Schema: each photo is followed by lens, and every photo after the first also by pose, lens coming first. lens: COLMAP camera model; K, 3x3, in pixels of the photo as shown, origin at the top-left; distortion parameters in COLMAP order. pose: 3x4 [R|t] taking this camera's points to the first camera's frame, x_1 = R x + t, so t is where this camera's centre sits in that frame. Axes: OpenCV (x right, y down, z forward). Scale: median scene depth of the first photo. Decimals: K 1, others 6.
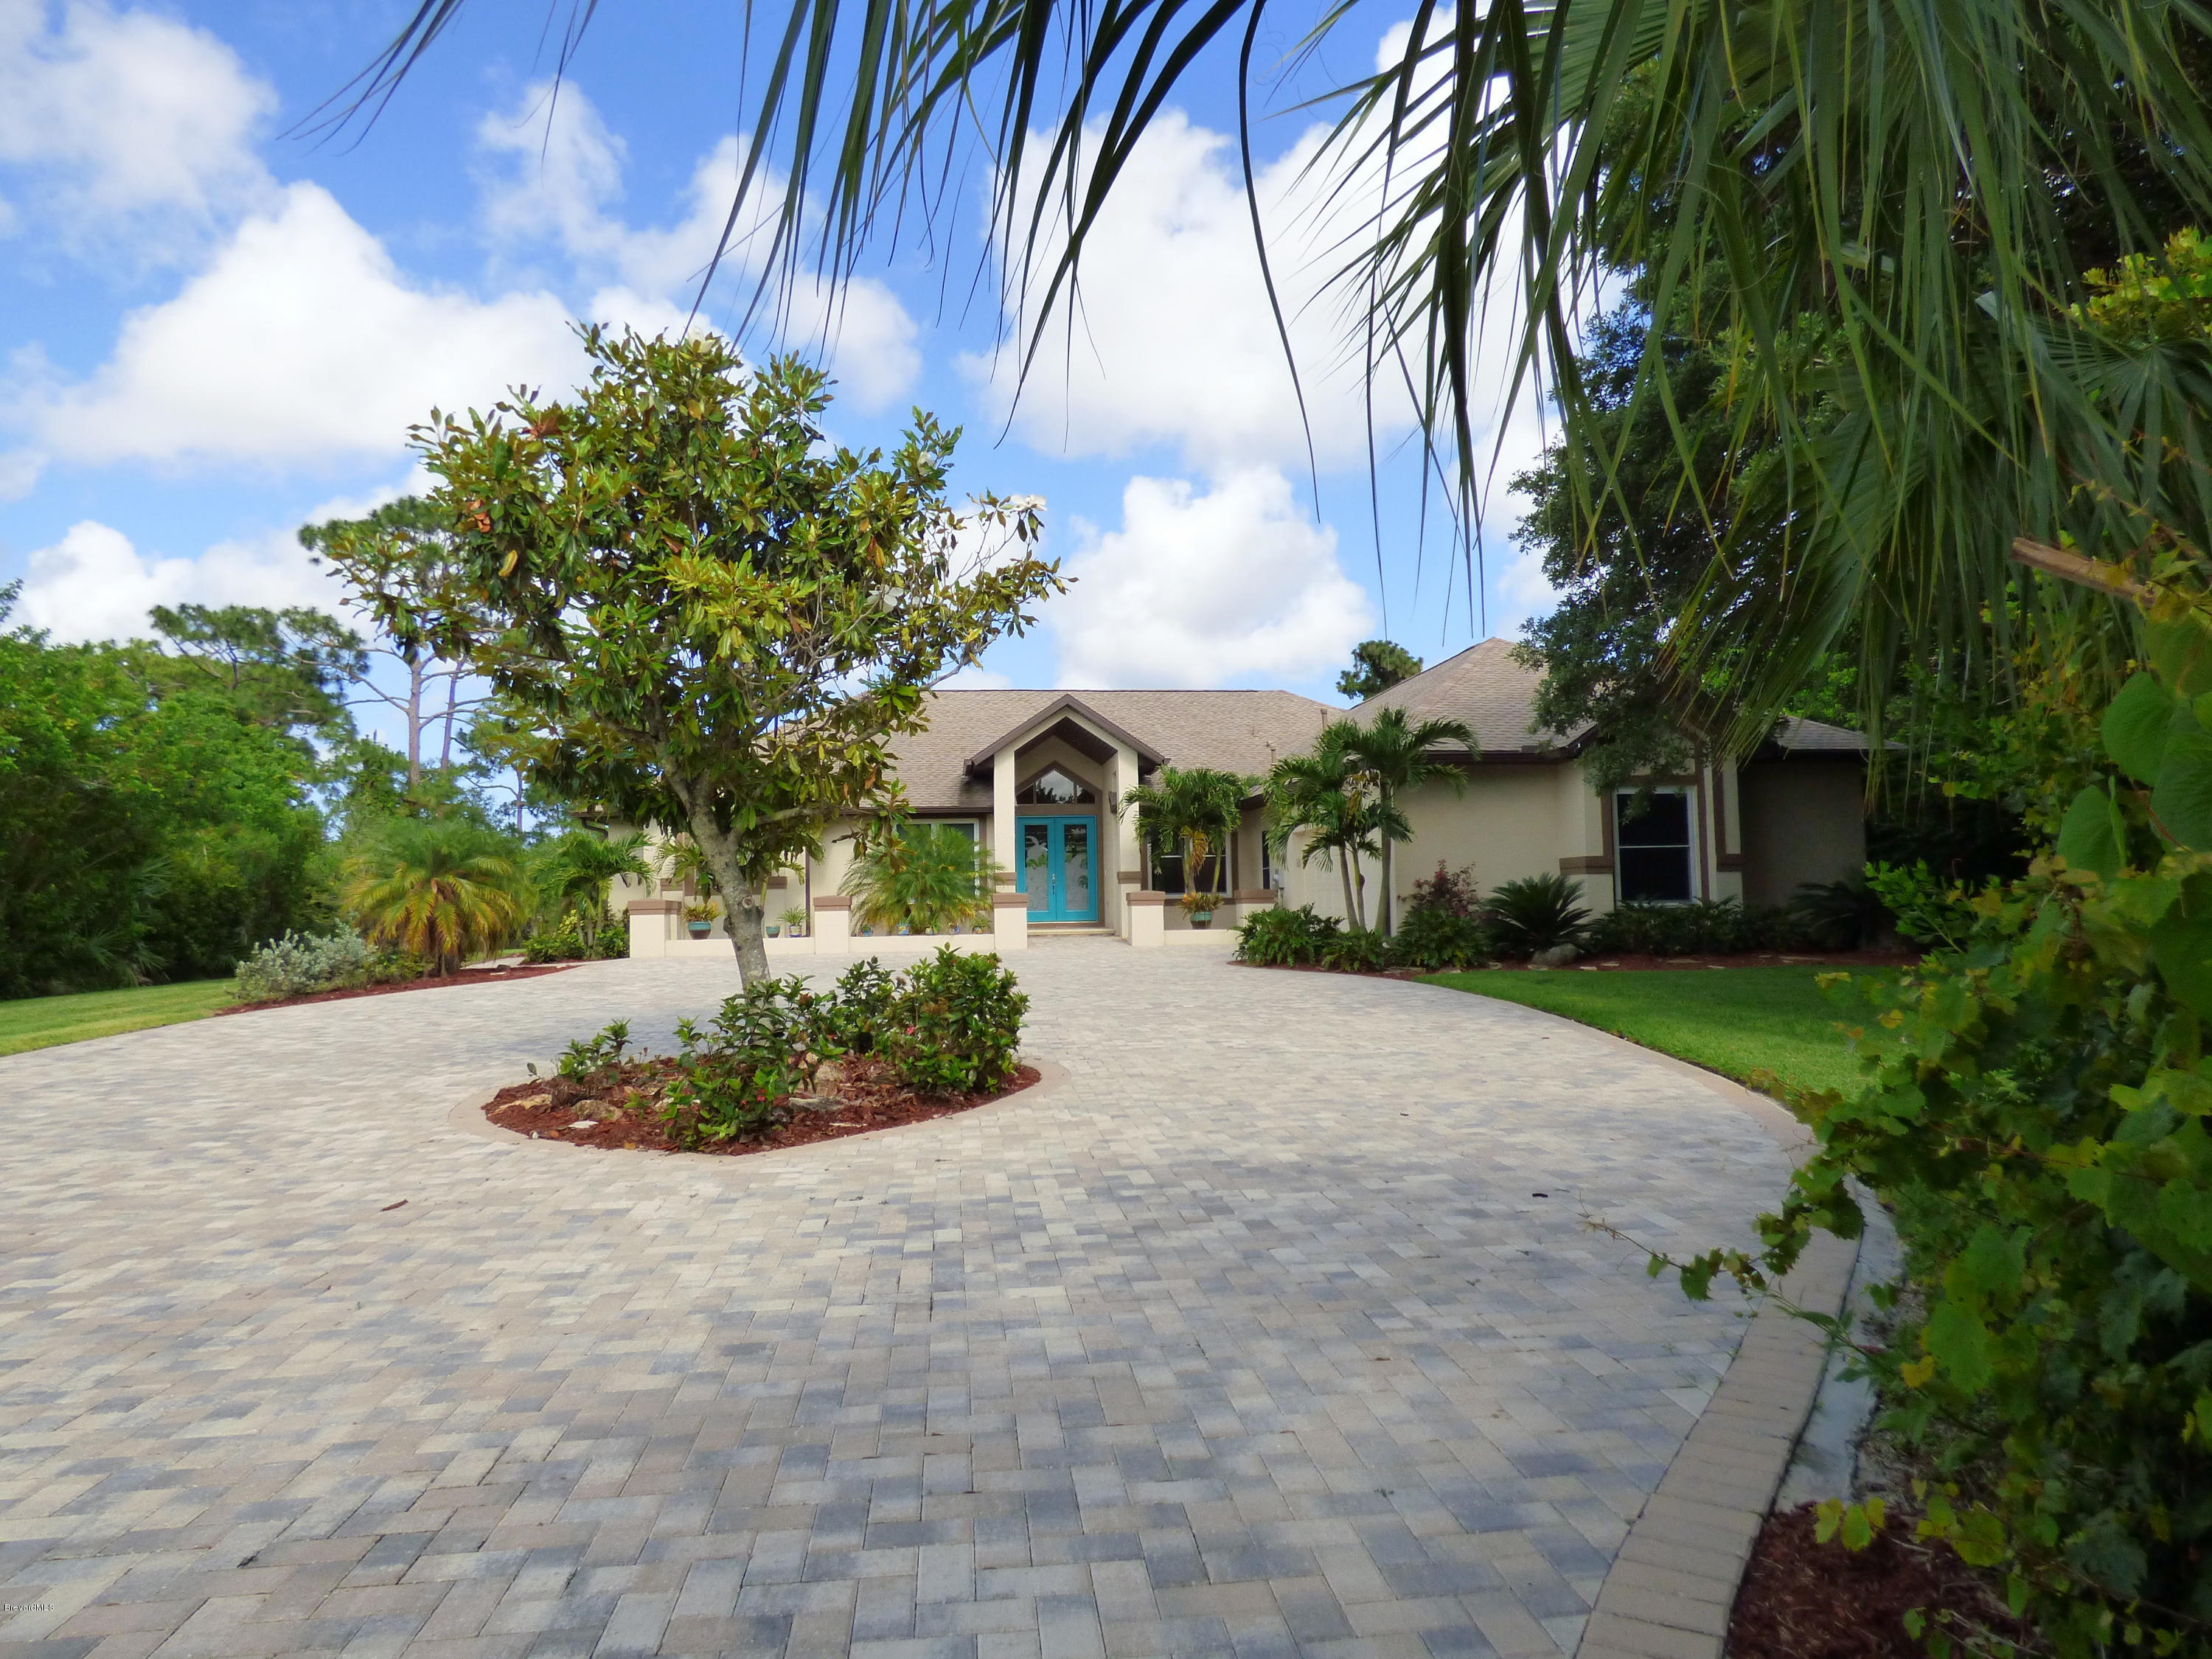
lens RADIAL K [[1346.4, 0, 1106.0], [0, 1346.4, 829.5], [0, 0, 1]] dist [-0.005158, 0.001507]
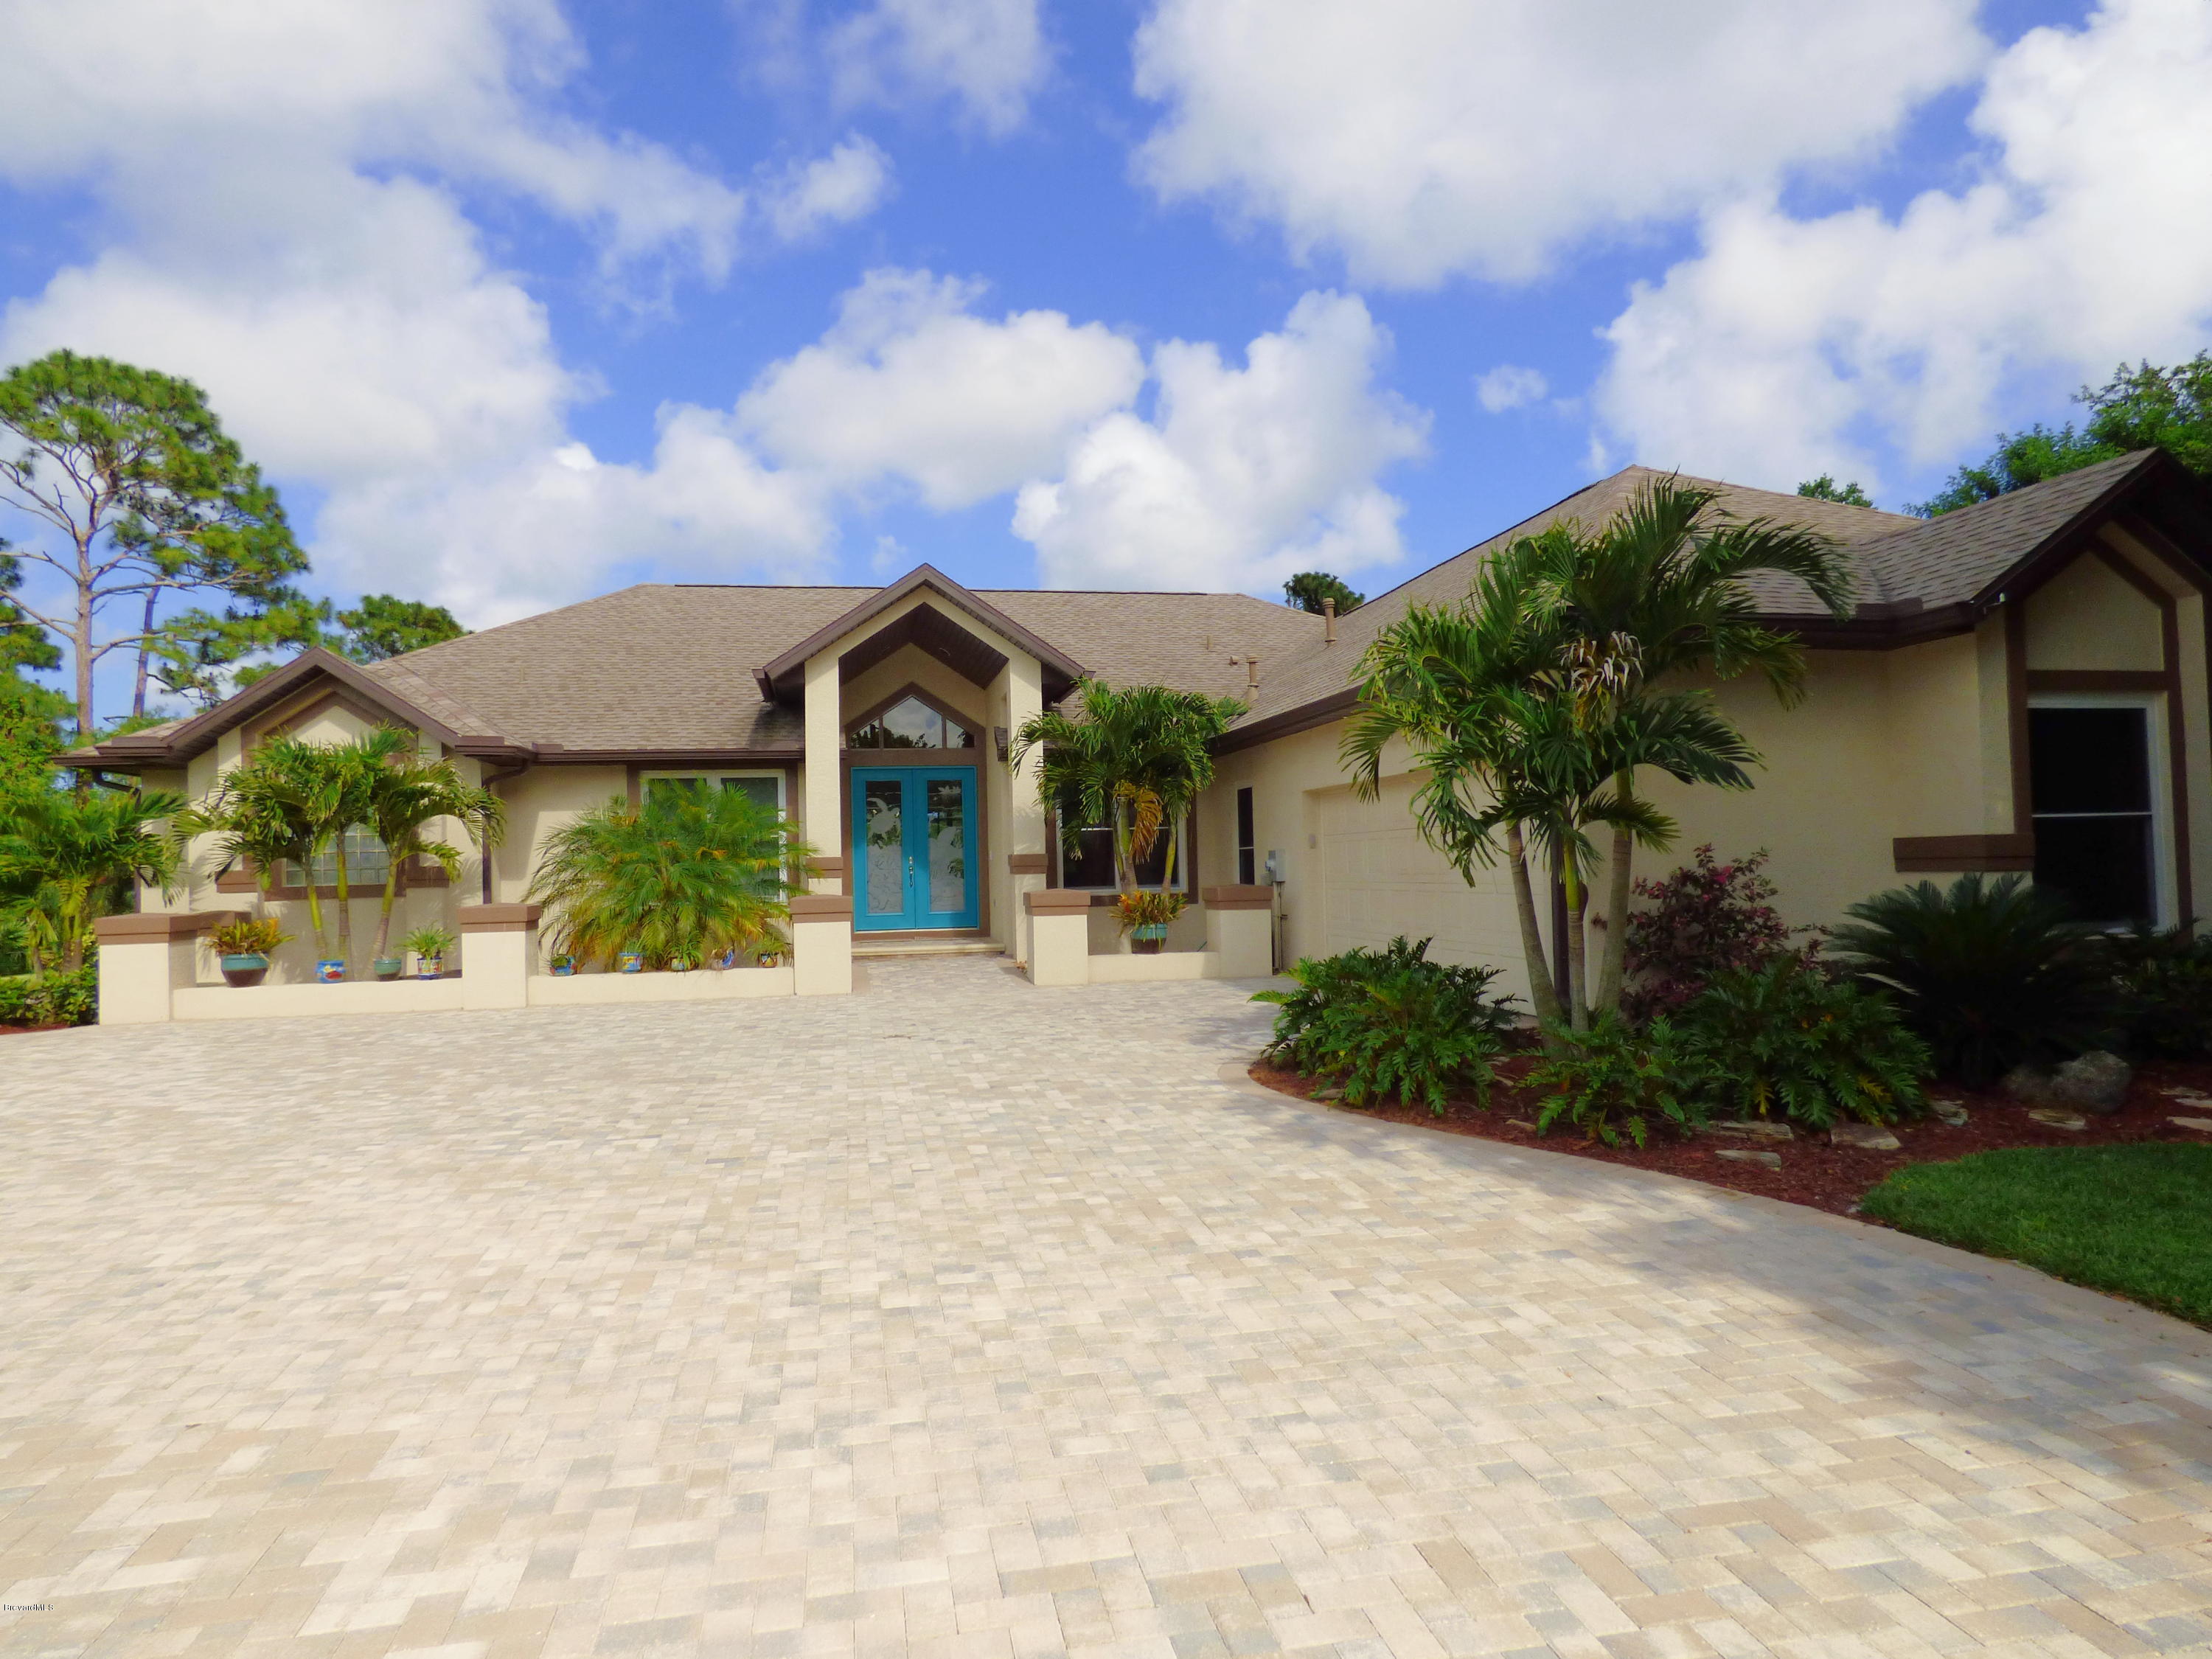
lens RADIAL K [[1351.9, 0, 1121.2], [0, 1351.9, 824.3], [0, 0, 1]] dist [-0.018371, 0.001541]
pose [[0.995965, -0.003153, 0.089686, 0.004448], [0.001228, 0.999768, 0.021521, 0.004104], [-0.089733, -0.021324, 0.995738, 0.406731]]
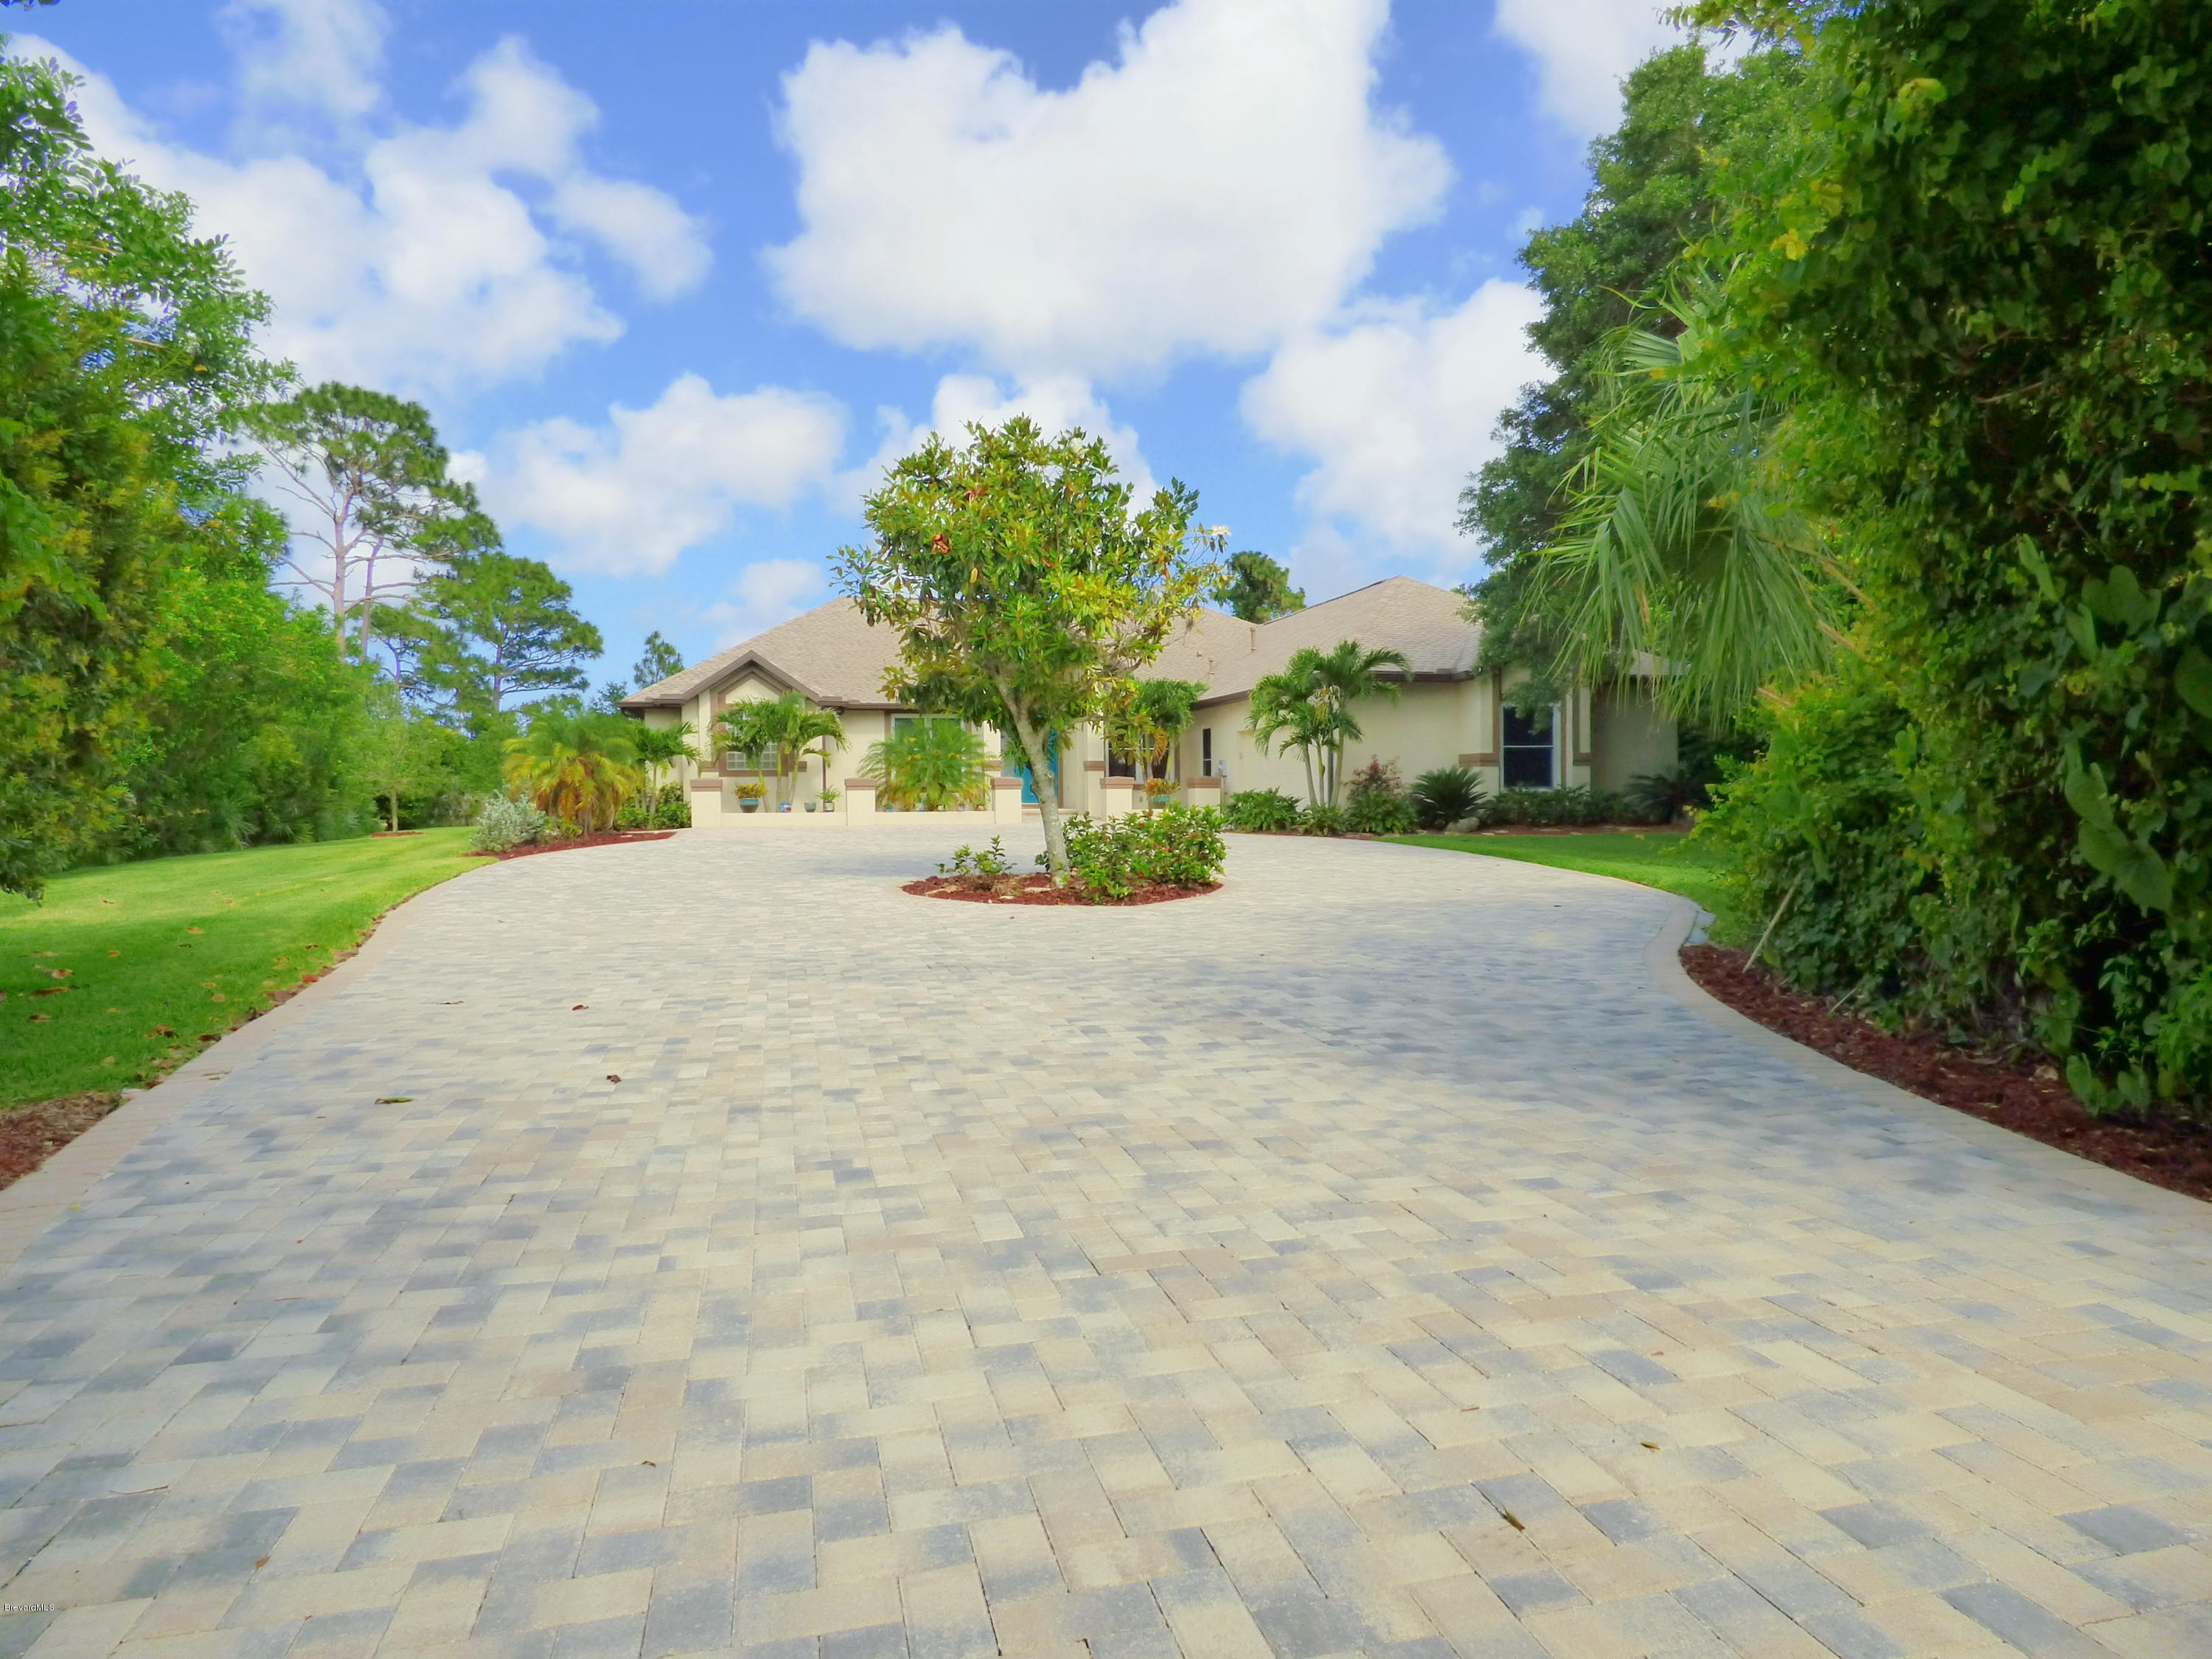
lens RADIAL K [[1346.4, 0, 1106.0], [0, 1346.4, 829.5], [0, 0, 1]] dist [-0.005158, 0.001507]
pose [[0.991787, 0.006986, 0.127713, -0.134645], [-0.017235, 0.996700, 0.079326, -0.003265], [-0.126738, -0.080875, 0.988634, -0.207309]]
